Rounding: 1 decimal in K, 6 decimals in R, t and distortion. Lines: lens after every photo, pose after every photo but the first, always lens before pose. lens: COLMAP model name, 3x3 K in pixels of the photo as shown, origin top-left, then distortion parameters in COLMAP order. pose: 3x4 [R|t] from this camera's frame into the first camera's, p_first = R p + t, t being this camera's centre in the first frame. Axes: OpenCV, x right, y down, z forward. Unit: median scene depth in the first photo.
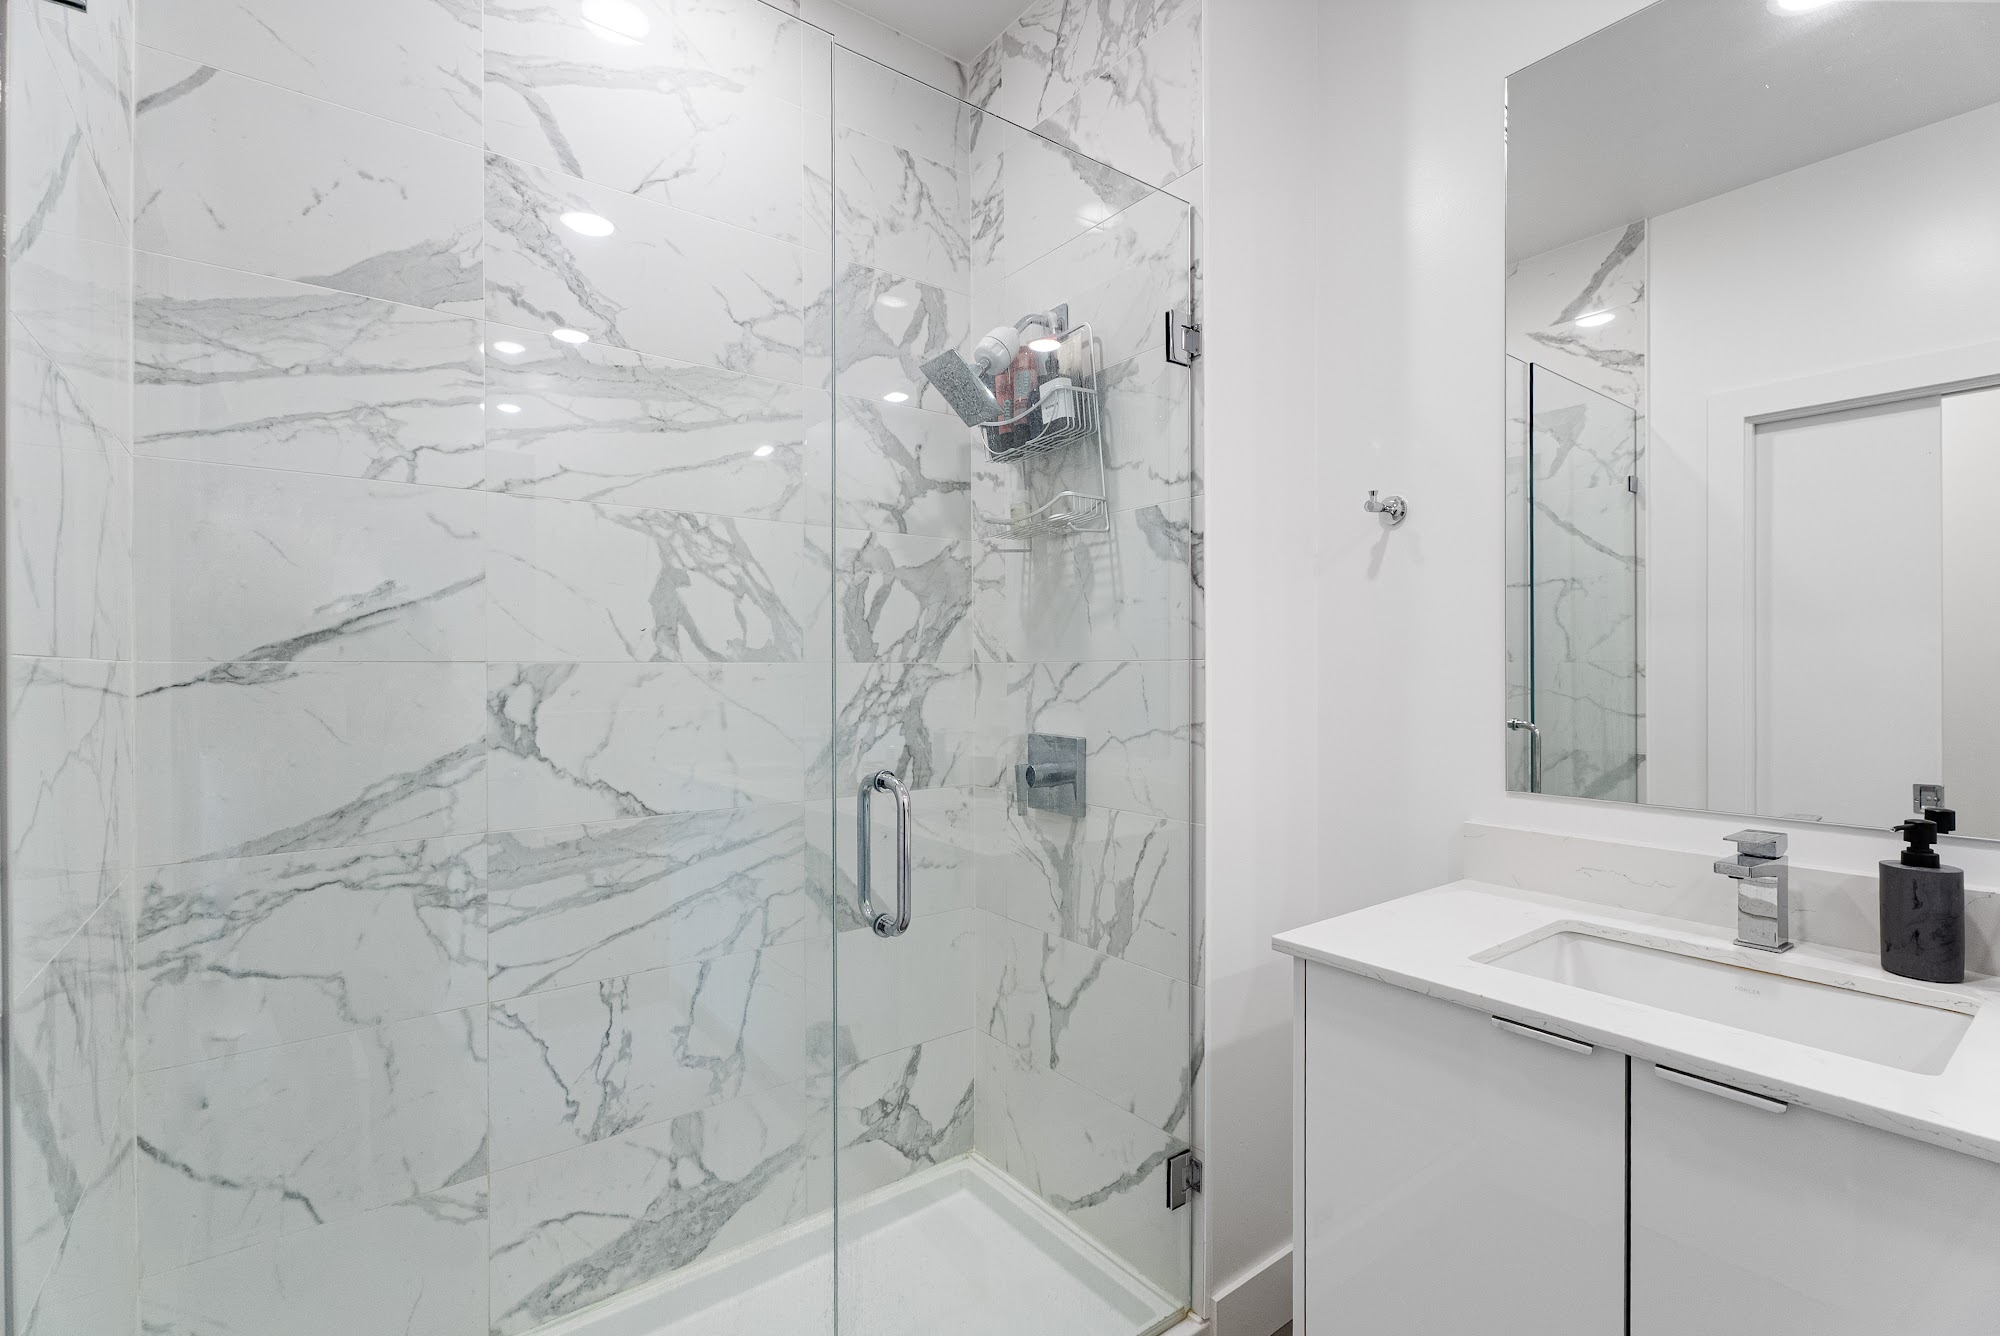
lens RADIAL K [[910.4, 0, 1003.7], [0, 910.4, 671.8], [0, 0, 1]] dist [0.005414, -0.000137]
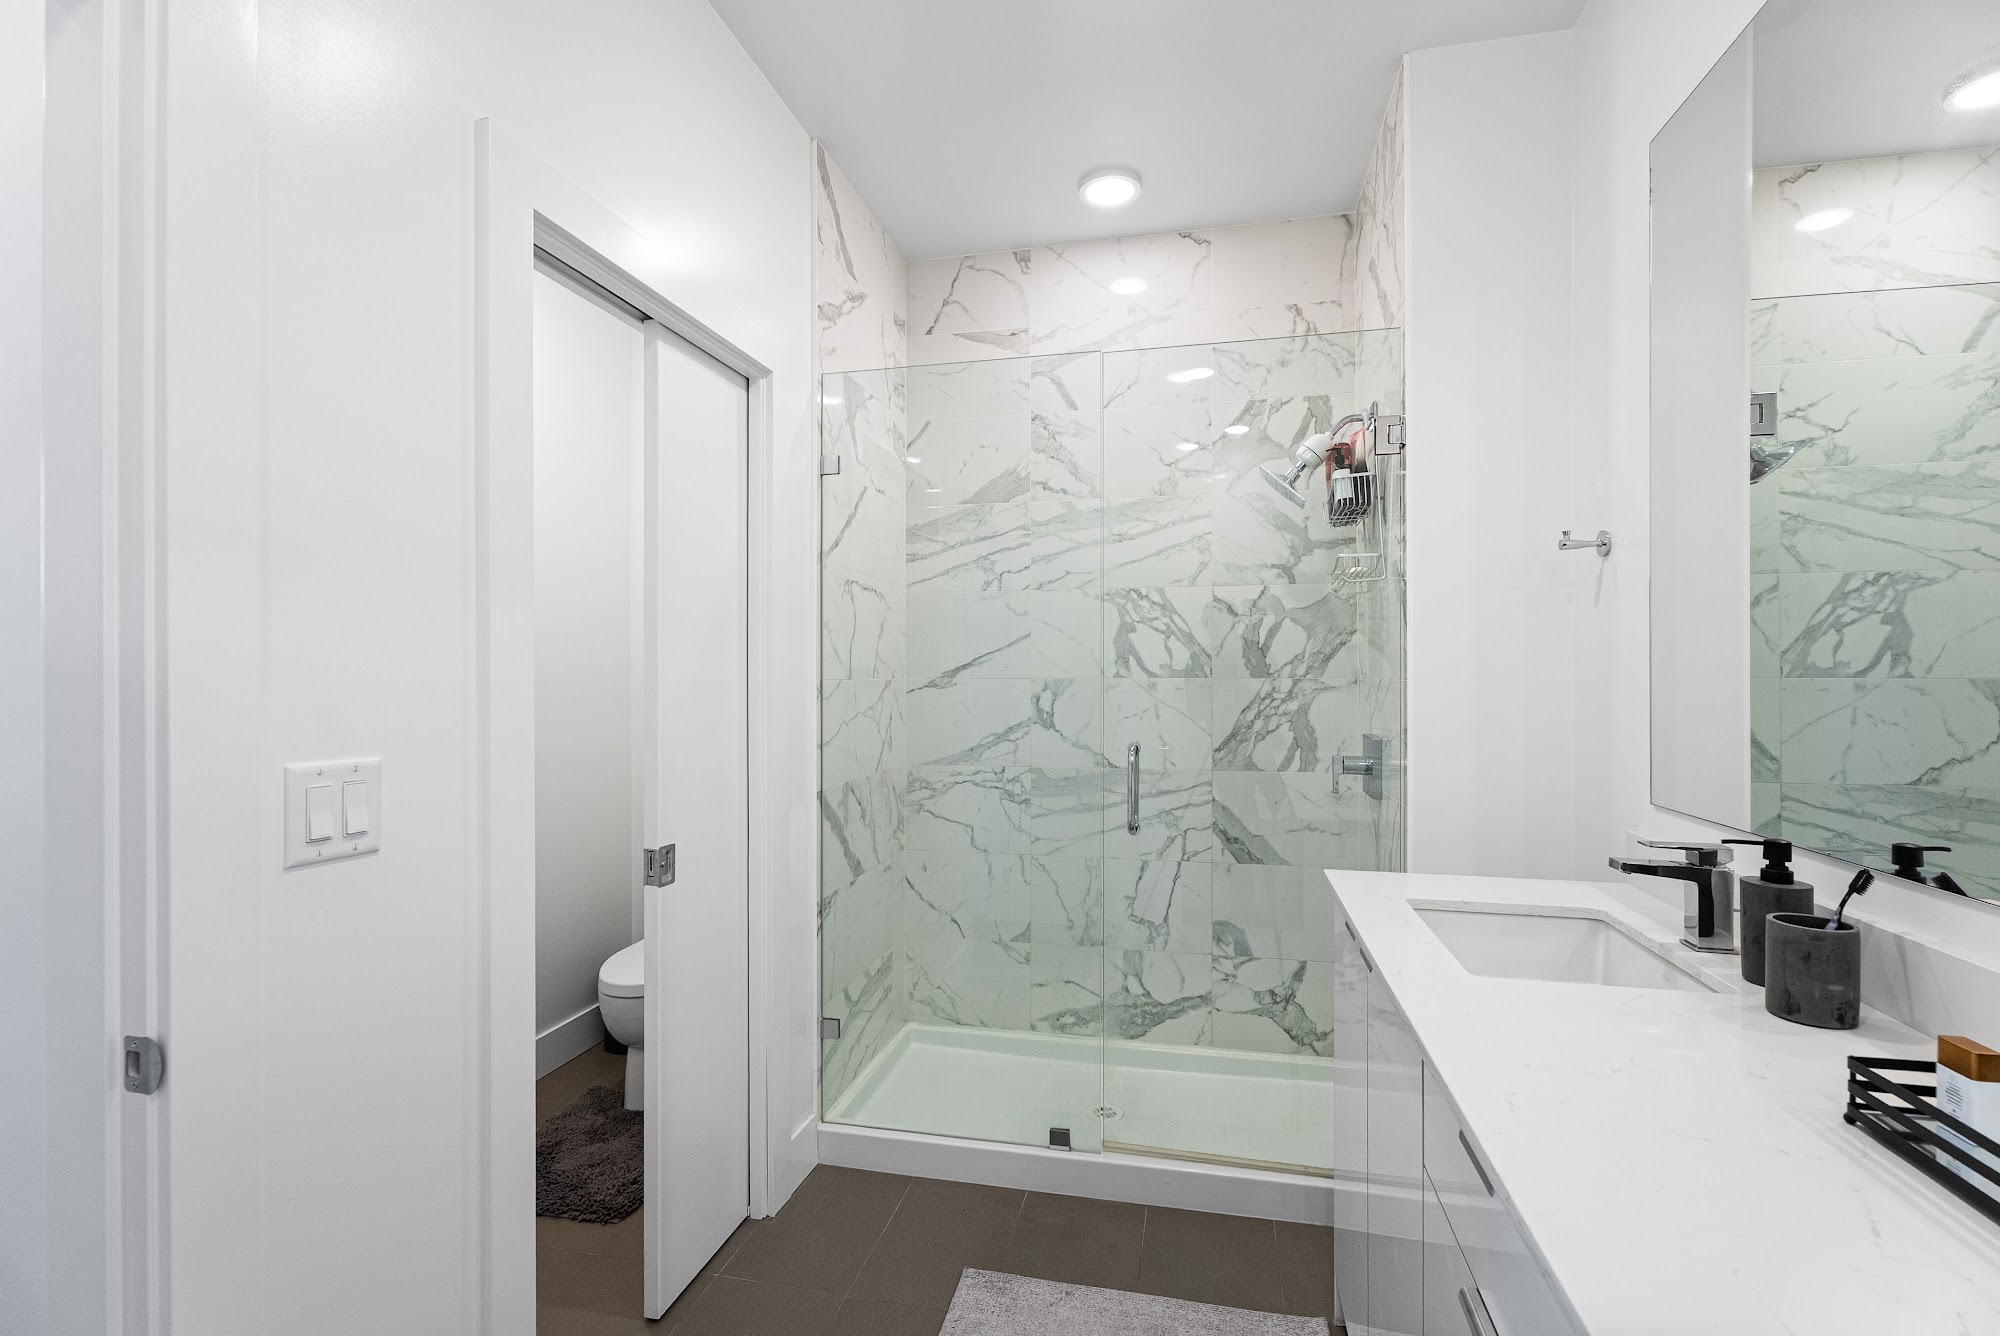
lens RADIAL K [[910.4, 0, 996.4], [0, 910.4, 670.7], [0, 0, 1]] dist [0.005414, -0.000137]
pose [[0.632076, 0.000424, -0.774906, 0.781190], [-0.002457, 0.999996, -0.001456, -0.021155], [0.774903, 0.002824, 0.632074, -0.244673]]
